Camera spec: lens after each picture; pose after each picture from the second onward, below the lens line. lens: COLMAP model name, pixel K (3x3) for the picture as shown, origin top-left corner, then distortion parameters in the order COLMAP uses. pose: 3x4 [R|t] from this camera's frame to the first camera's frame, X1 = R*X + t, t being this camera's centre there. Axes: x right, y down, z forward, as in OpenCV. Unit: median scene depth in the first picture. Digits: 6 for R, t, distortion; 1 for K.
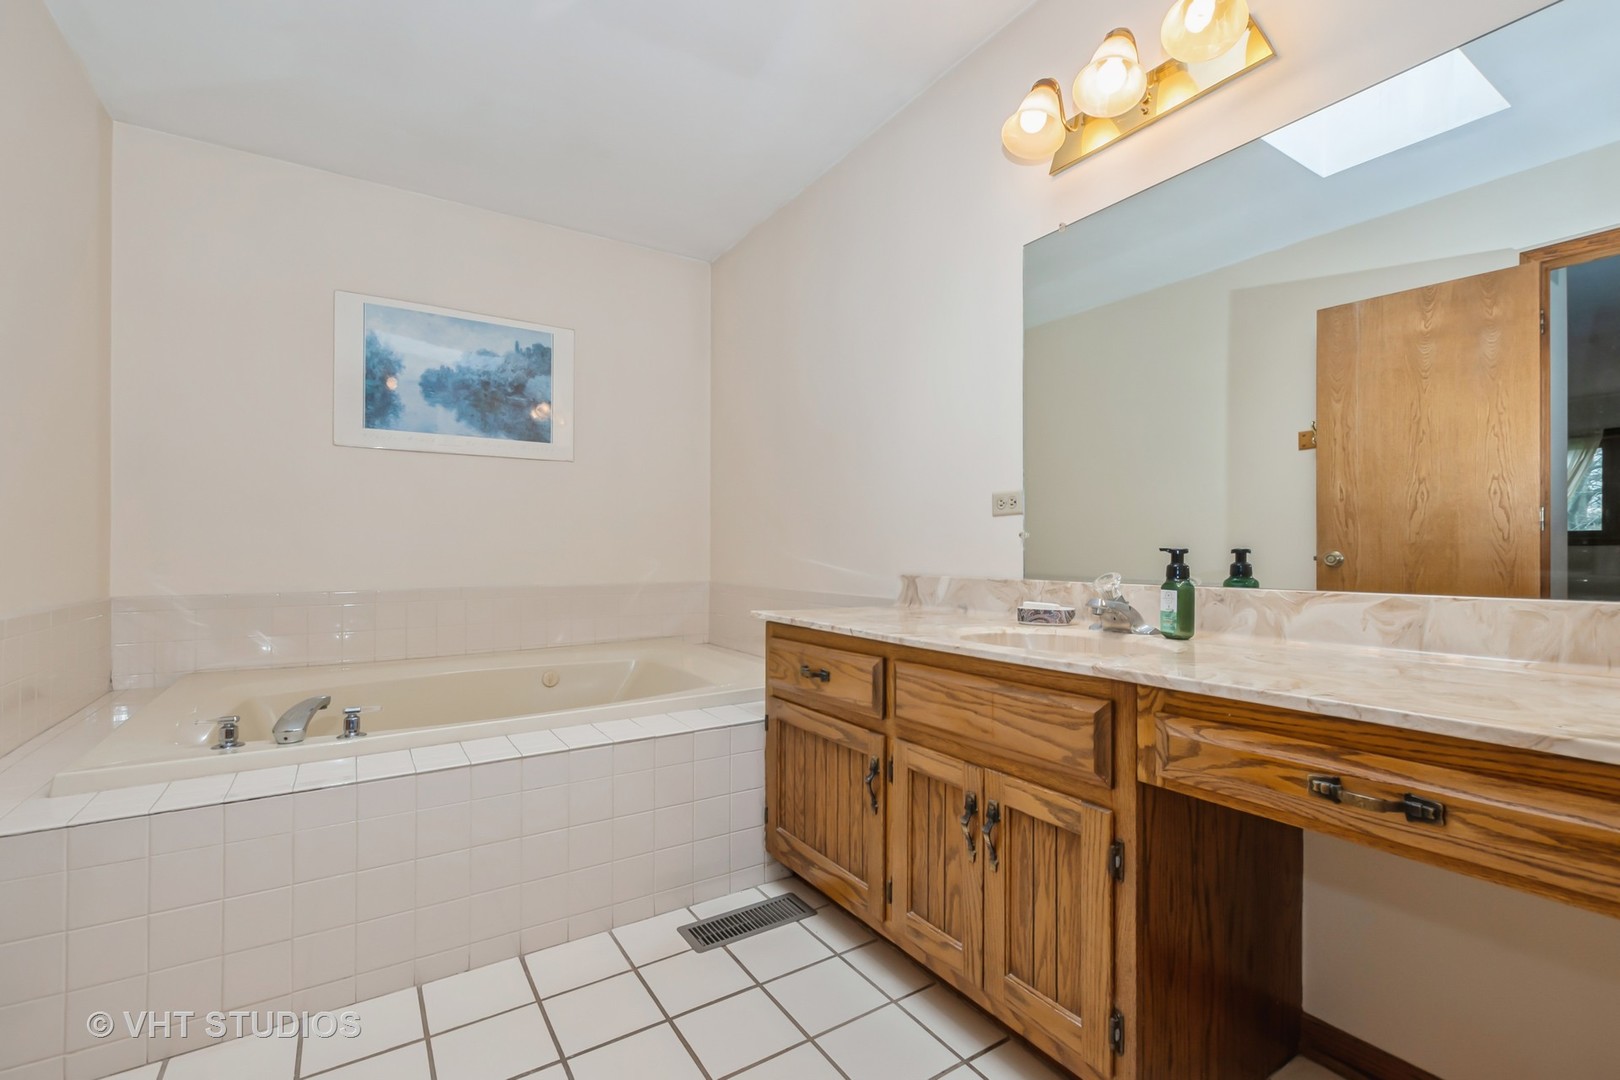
lens RADIAL K [[712.0, 0, 825.2], [0, 712.0, 549.3], [0, 0, 1]] dist [-0.000823, -0.000508]
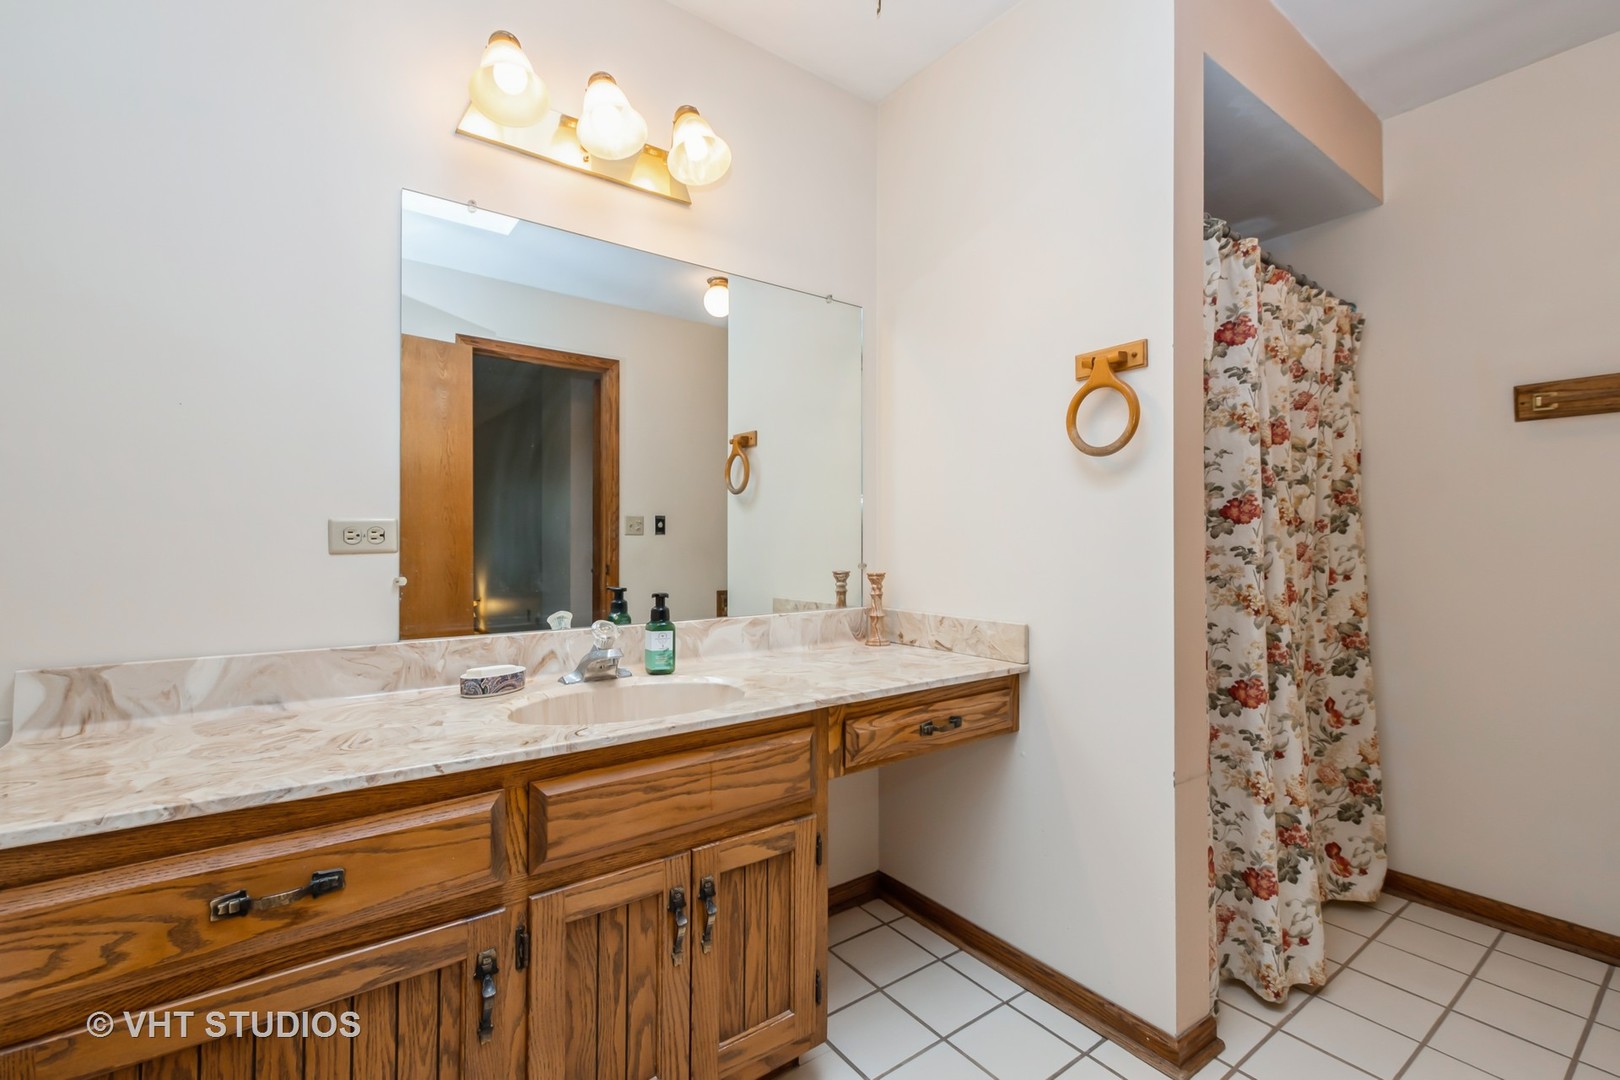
lens RADIAL K [[712.0, 0, 825.3], [0, 712.0, 533.9], [0, 0, 1]] dist [-0.000823, -0.000508]
pose [[-0.070729, 0.013215, 0.997408, -0.722144], [-0.004476, 0.999898, -0.013565, -0.090526], [-0.997486, -0.005424, -0.070663, 0.911499]]
